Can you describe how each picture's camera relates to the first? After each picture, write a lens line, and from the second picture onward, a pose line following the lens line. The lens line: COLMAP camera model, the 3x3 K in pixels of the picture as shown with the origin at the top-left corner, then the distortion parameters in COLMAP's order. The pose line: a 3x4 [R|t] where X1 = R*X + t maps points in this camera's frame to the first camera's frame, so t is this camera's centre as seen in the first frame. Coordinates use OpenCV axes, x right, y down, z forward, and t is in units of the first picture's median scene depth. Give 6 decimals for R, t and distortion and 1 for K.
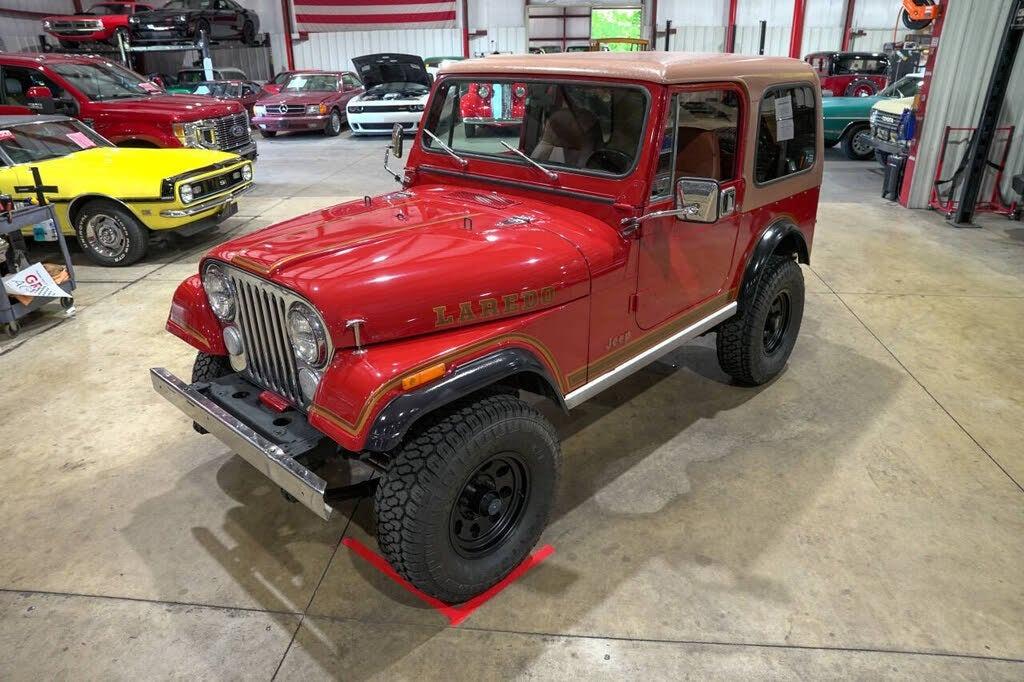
lens RADIAL K [[702.0, 0, 514.8], [0, 702.0, 341.2], [0, 0, 1]] dist [-0.137021, 0.107089]
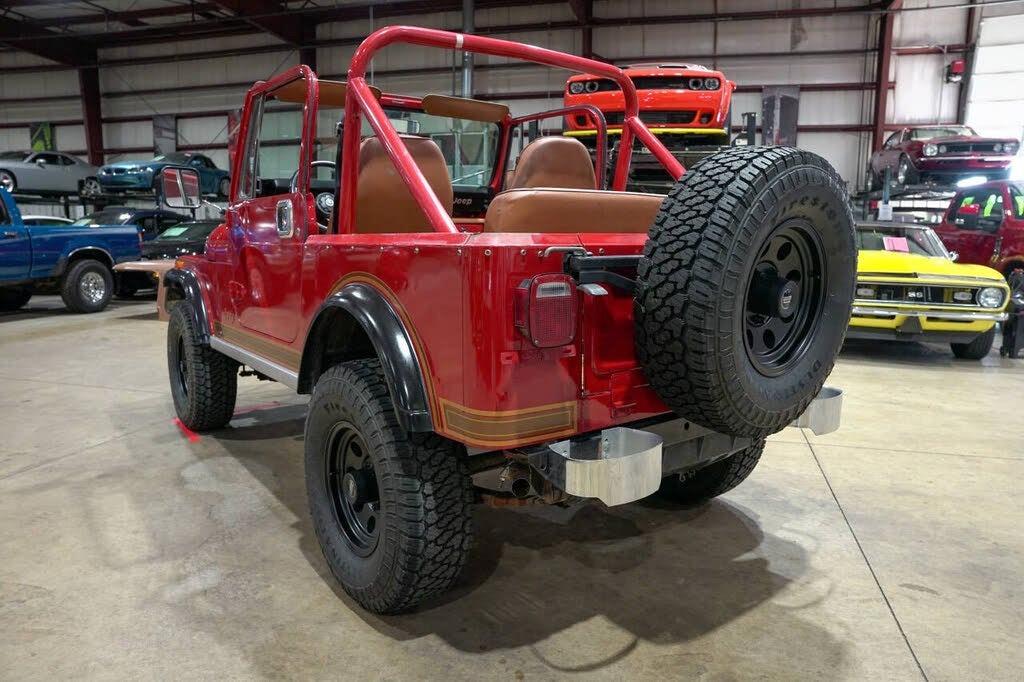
lens RADIAL K [[702.0, 0, 514.4], [0, 702.0, 342.1], [0, 0, 1]] dist [-0.137021, 0.107089]
pose [[-0.165136, 0.163879, -0.972560, 1.040464], [-0.395990, 0.892110, 0.217560, -0.350378], [0.903284, 0.421051, -0.082425, 1.360245]]
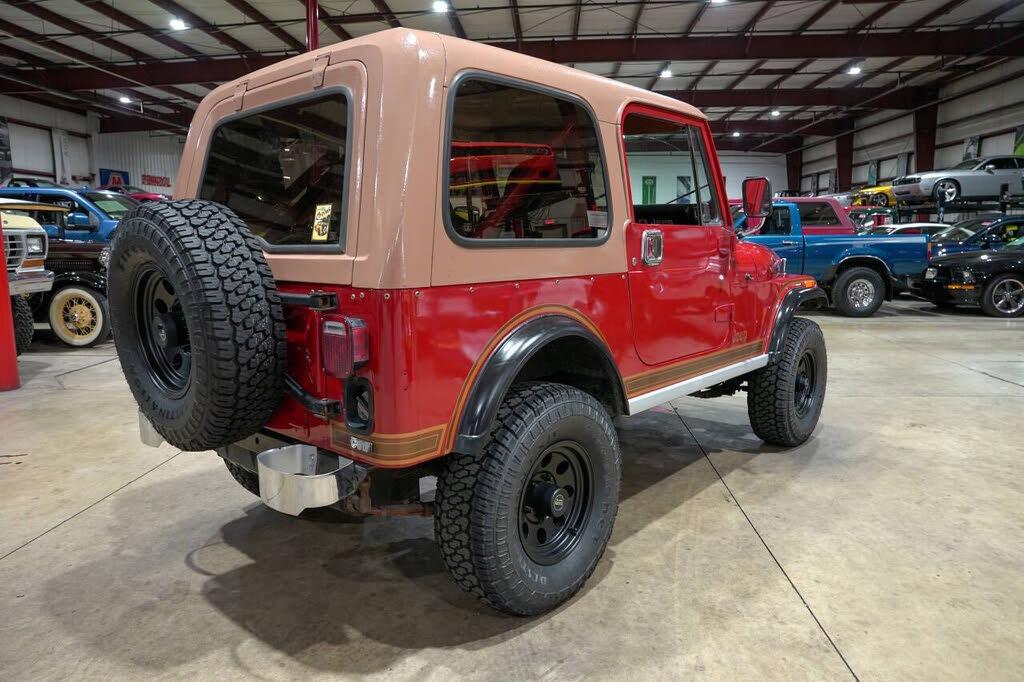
lens RADIAL K [[702.0, 0, 513.8], [0, 702.0, 341.1], [0, 0, 1]] dist [-0.137021, 0.107089]
pose [[-0.999046, 0.022994, -0.037139, 0.178629], [-0.000267, 0.847001, 0.531591, -0.667651], [0.043680, 0.531093, -0.846187, 2.037704]]
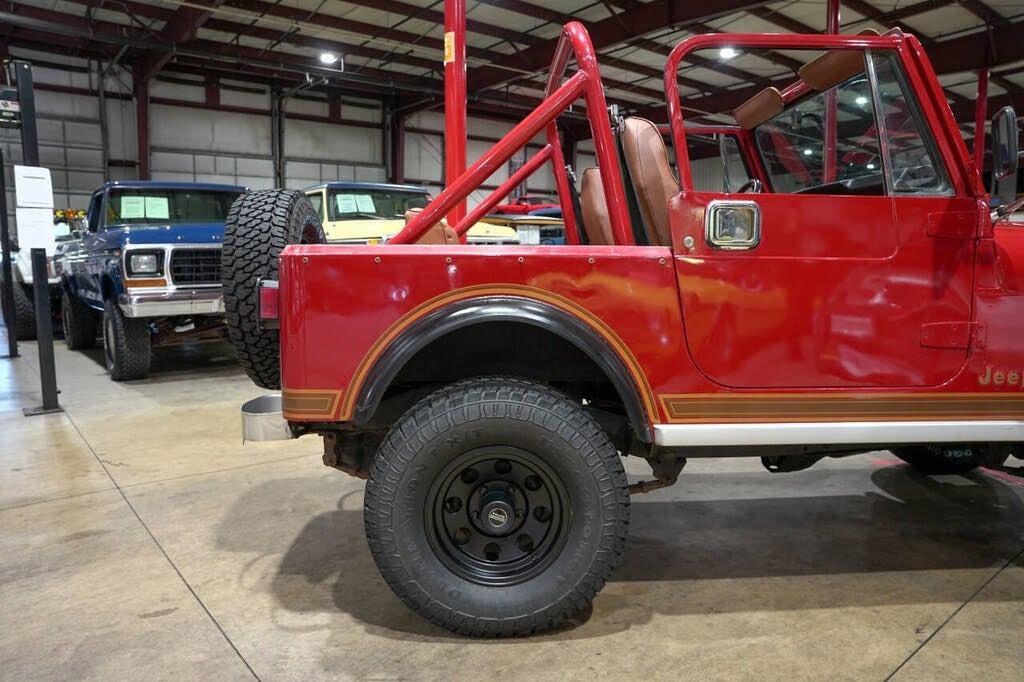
lens RADIAL K [[702.0, 0, 514.7], [0, 702.0, 338.9], [0, 0, 1]] dist [-0.137021, 0.107089]
pose [[-0.707961, -0.066560, 0.703108, -0.306935], [0.290450, 0.880024, 0.375762, -0.517013], [-0.643762, 0.470243, -0.603690, 1.816593]]
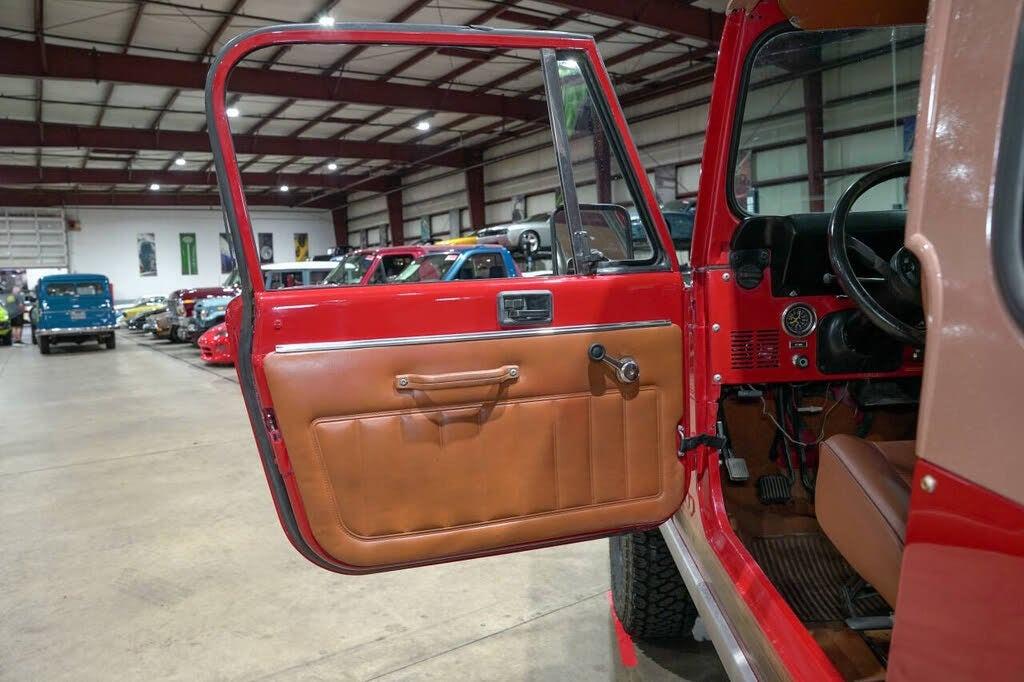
lens RADIAL K [[702.0, 0, 512.9], [0, 702.0, 340.9], [0, 0, 1]] dist [-0.137021, 0.107089]
pose [[-0.755153, 0.094481, -0.648705, 0.541835], [-0.215912, 0.898500, 0.382204, -0.268232], [0.618972, 0.428686, -0.658105, 1.090790]]
